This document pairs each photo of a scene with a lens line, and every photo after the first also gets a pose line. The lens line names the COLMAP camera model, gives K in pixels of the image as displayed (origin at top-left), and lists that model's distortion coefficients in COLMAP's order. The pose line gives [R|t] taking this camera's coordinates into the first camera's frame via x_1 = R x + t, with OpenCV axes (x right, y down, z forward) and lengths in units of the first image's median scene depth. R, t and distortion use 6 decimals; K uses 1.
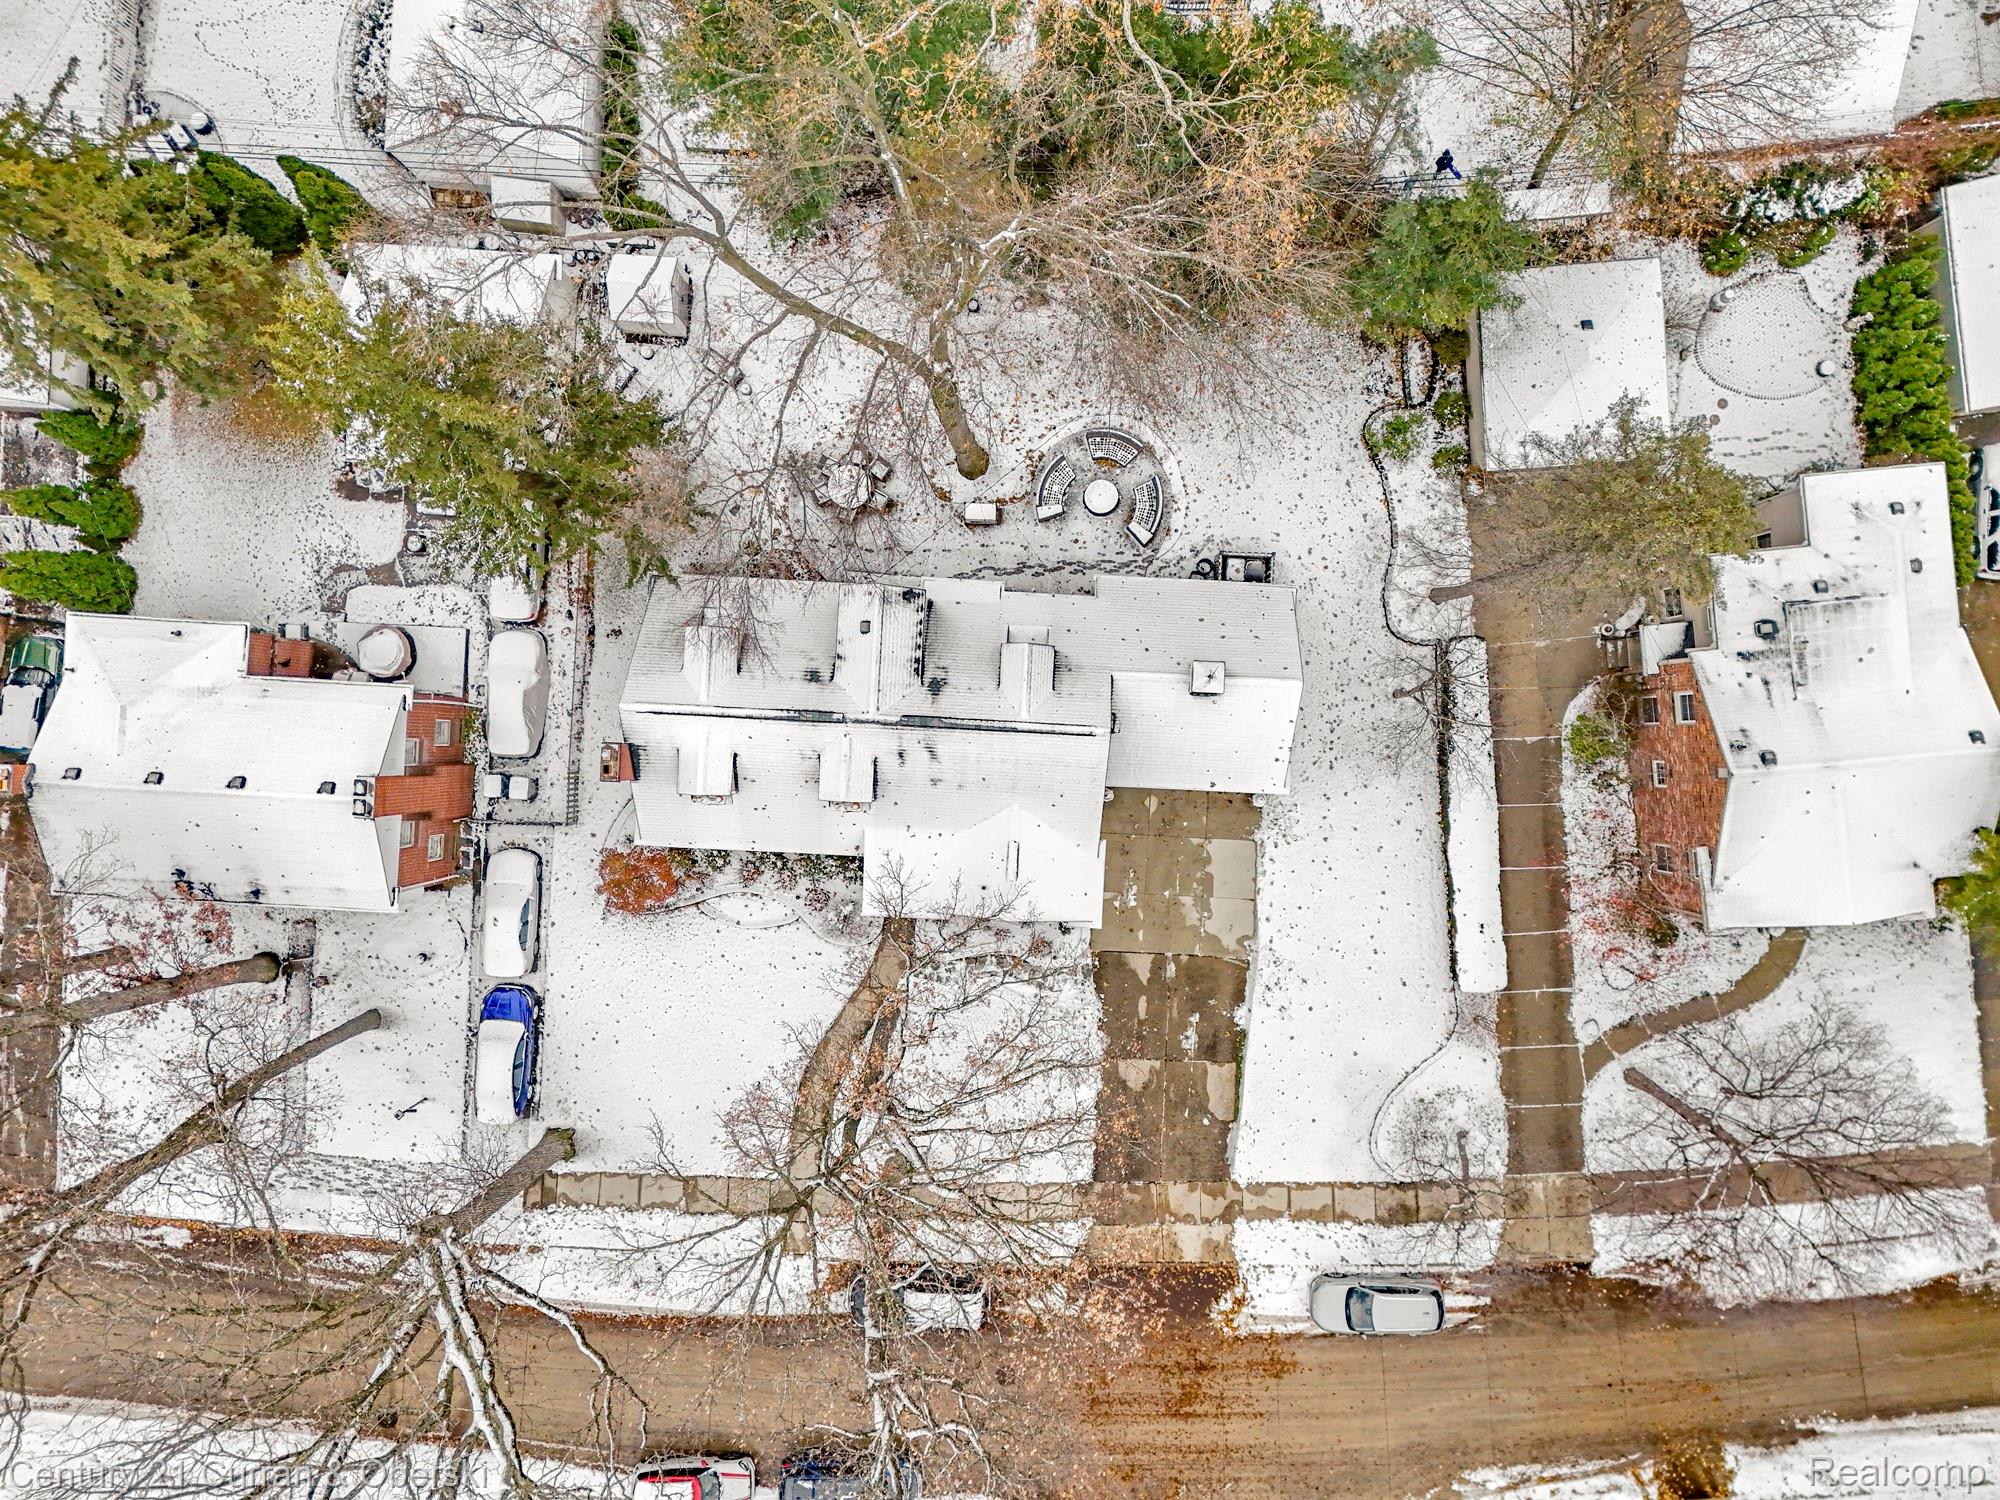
lens RADIAL K [[1469.2, 0, 1009.1], [0, 1469.2, 751.3], [0, 0, 1]] dist [0.058950, -0.043142]
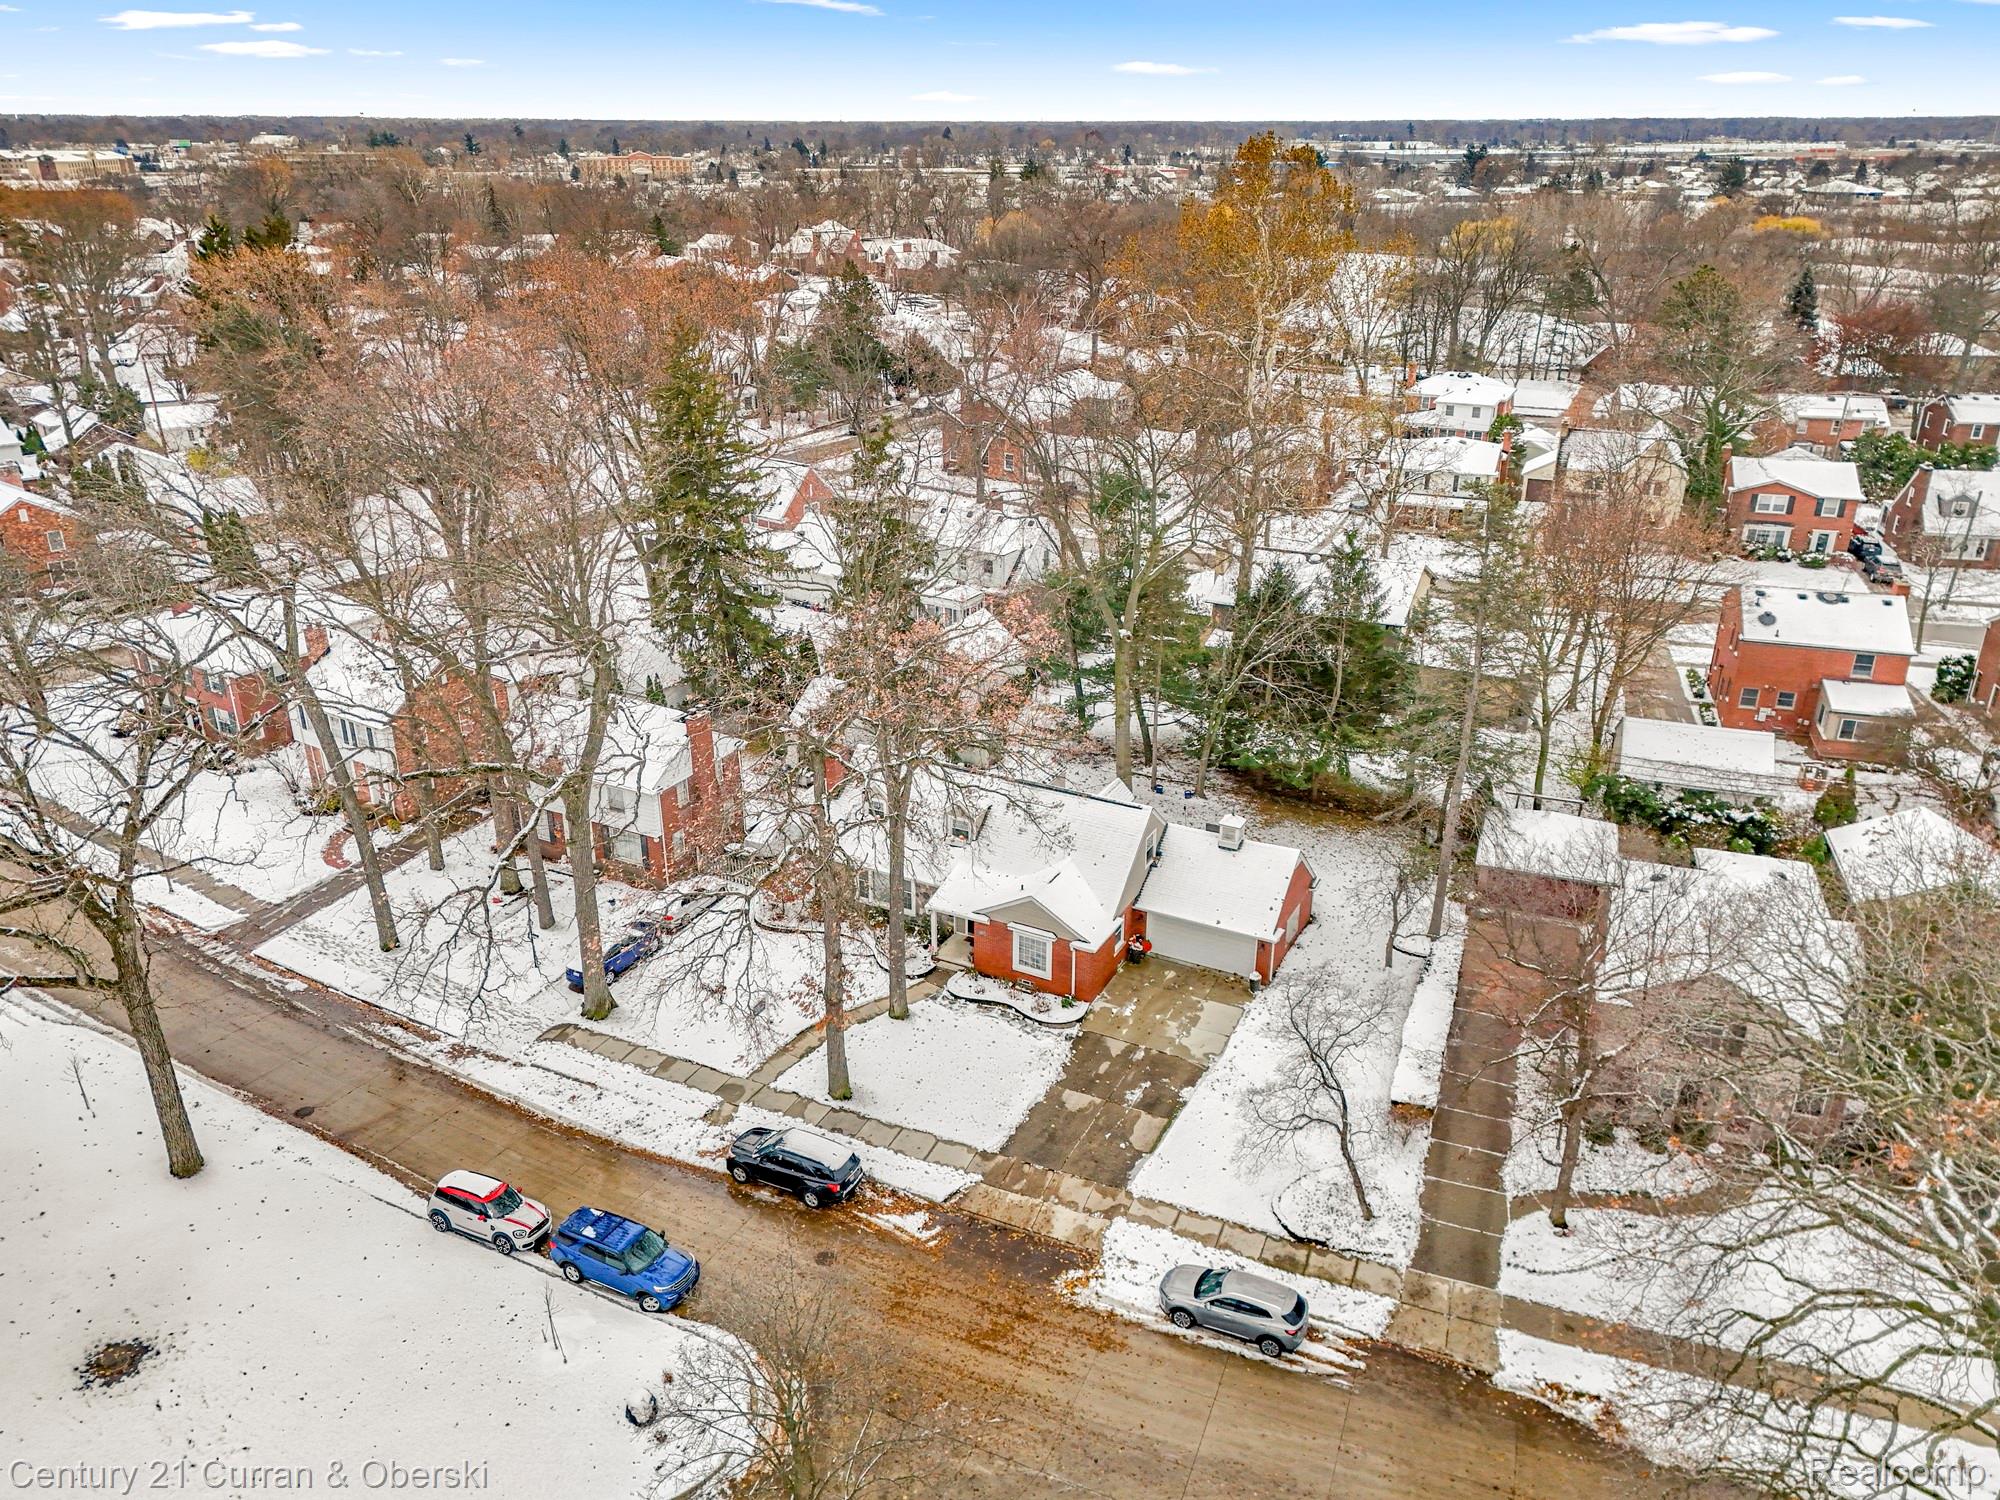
lens RADIAL K [[1469.2, 0, 1010.2], [0, 1469.2, 748.8], [0, 0, 1]] dist [0.058950, -0.043142]
pose [[0.913432, 0.166967, -0.371166, 0.396268], [-0.406935, 0.359497, -0.839742, 1.043958], [-0.006776, 0.918087, 0.396321, 0.339676]]
